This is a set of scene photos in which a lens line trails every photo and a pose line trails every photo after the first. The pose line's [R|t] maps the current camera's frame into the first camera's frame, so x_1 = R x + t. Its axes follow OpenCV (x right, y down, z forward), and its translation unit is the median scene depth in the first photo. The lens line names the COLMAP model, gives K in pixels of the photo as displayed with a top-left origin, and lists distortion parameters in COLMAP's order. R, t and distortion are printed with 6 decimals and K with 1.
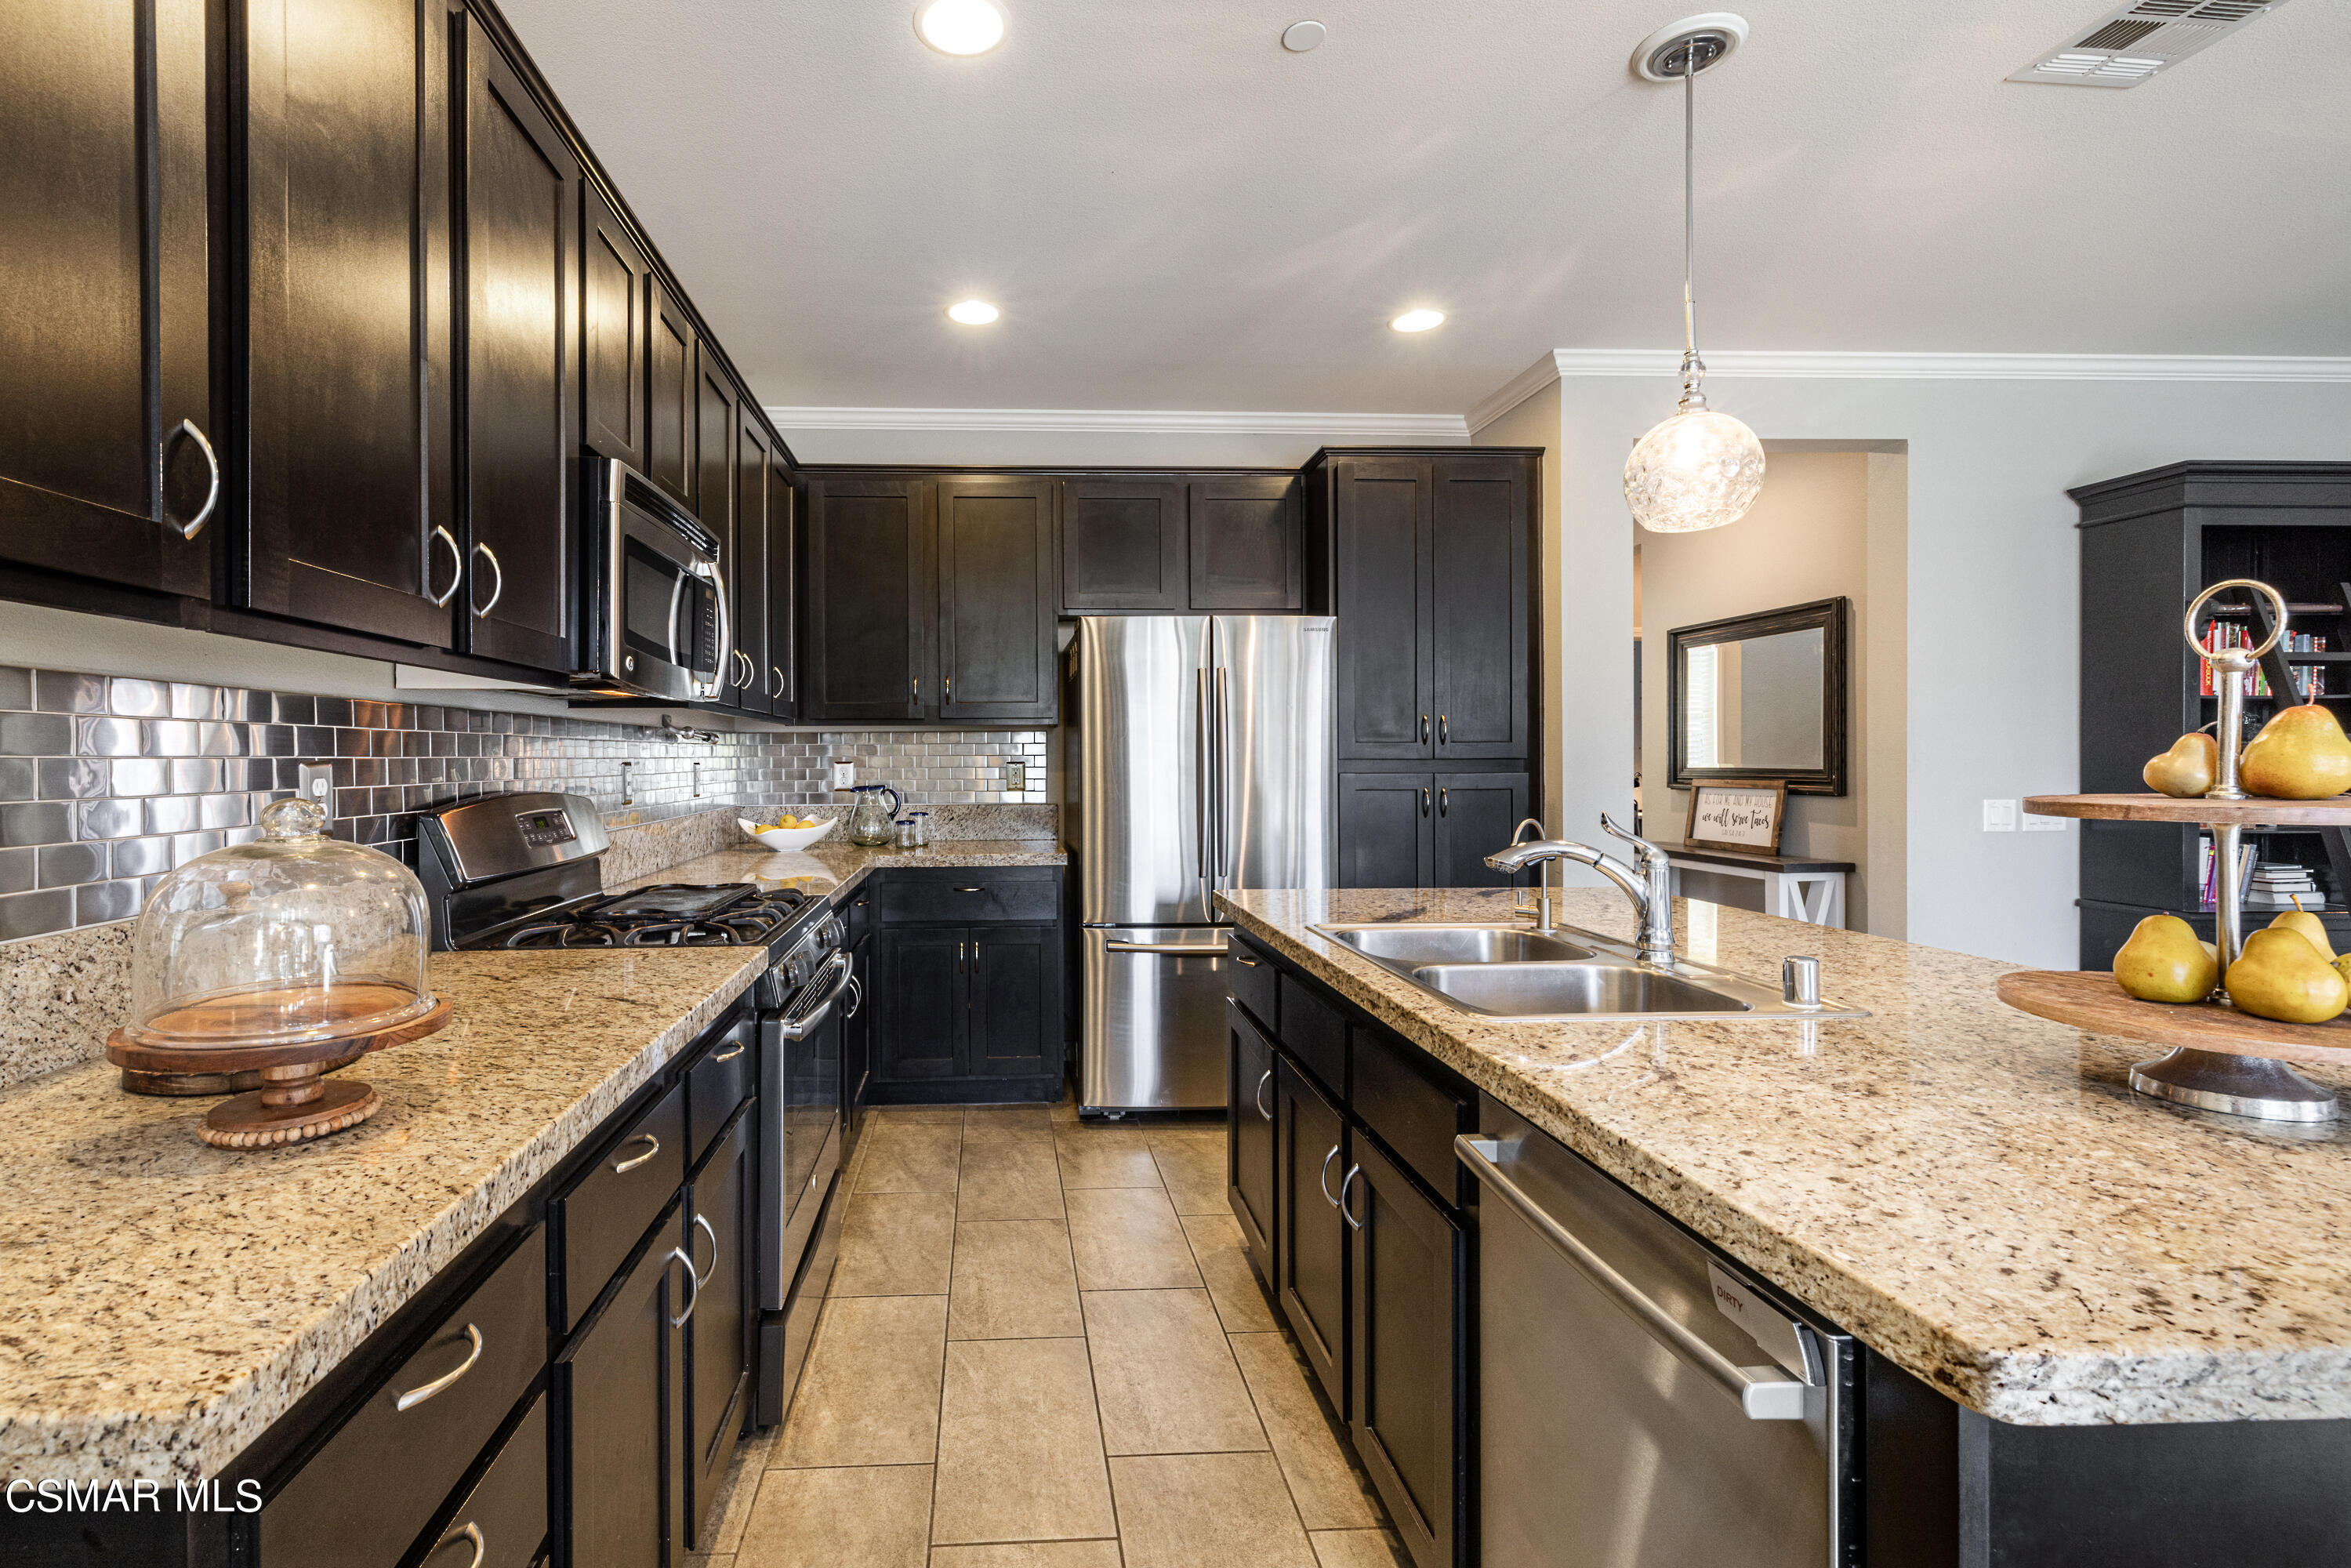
lens RADIAL K [[1090.8, 0, 1115.8], [0, 1090.8, 767.0], [0, 0, 1]] dist [0.000213, 0.000144]
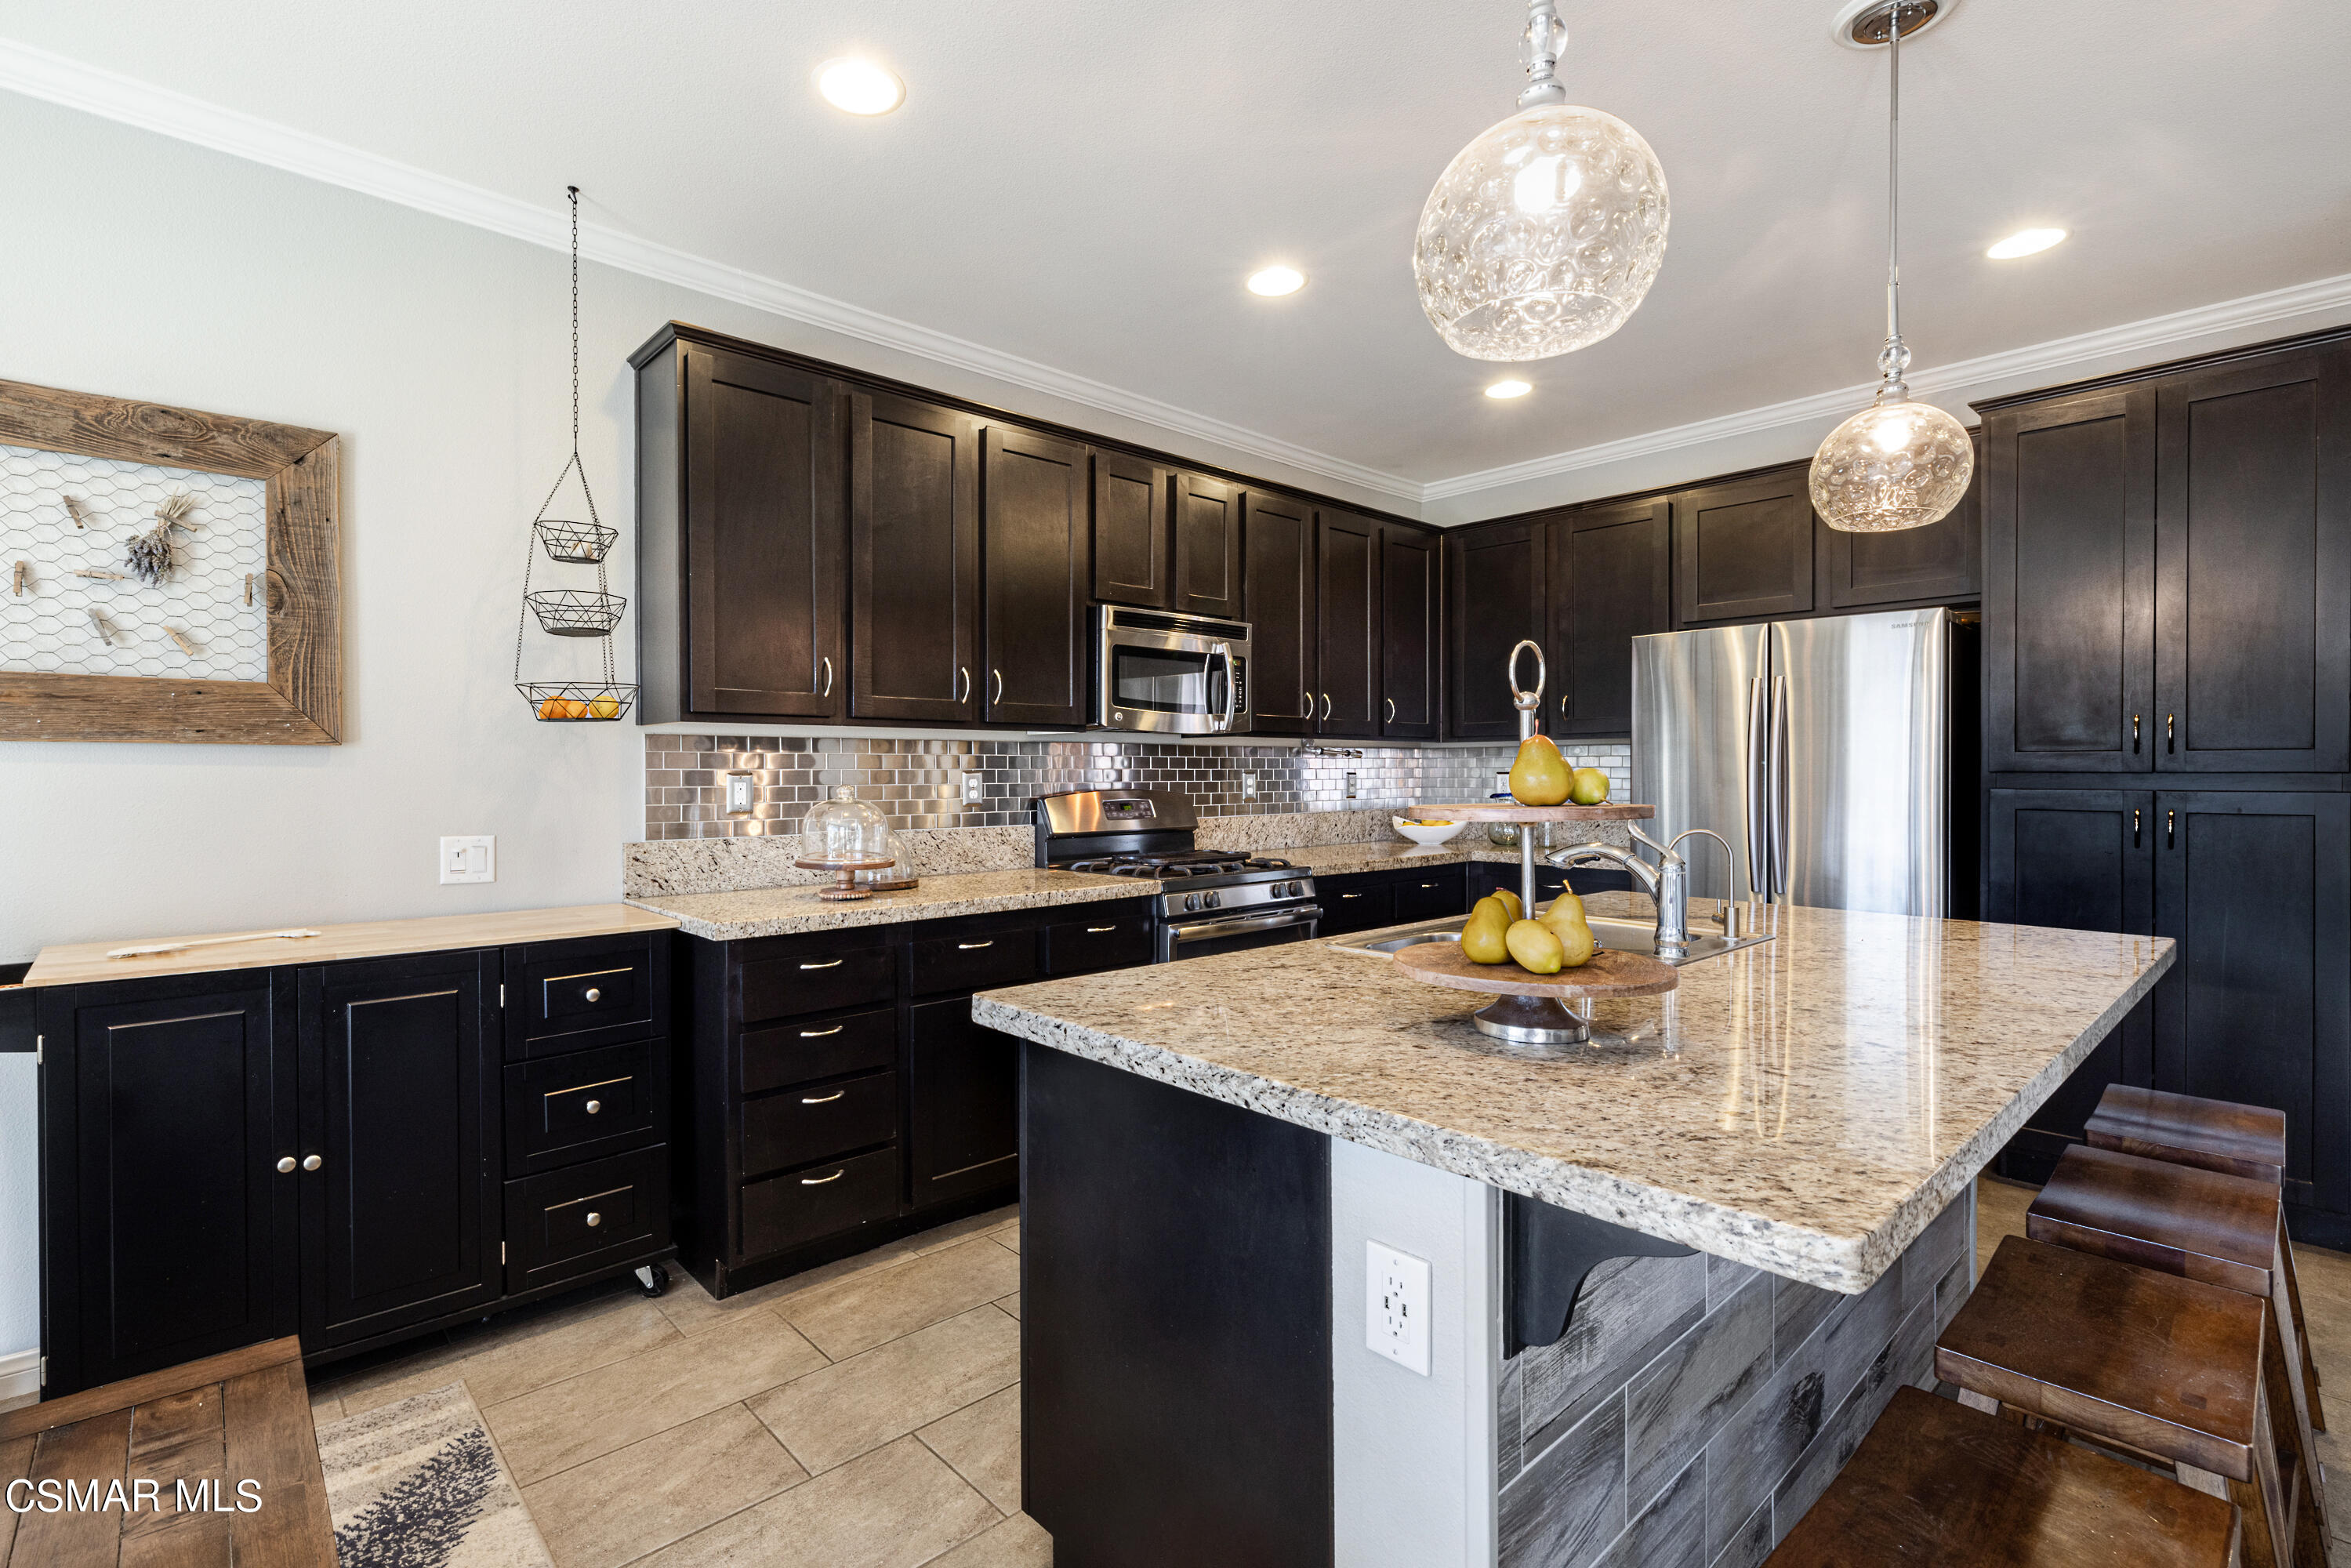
lens RADIAL K [[1090.8, 0, 1115.8], [0, 1090.8, 767.0], [0, 0, 1]] dist [0.000213, 0.000144]
pose [[0.630419, 0.001114, -0.776254, 0.498791], [-0.007239, 0.999964, -0.004444, -0.002629], [0.776221, 0.008421, 0.630404, -0.061984]]
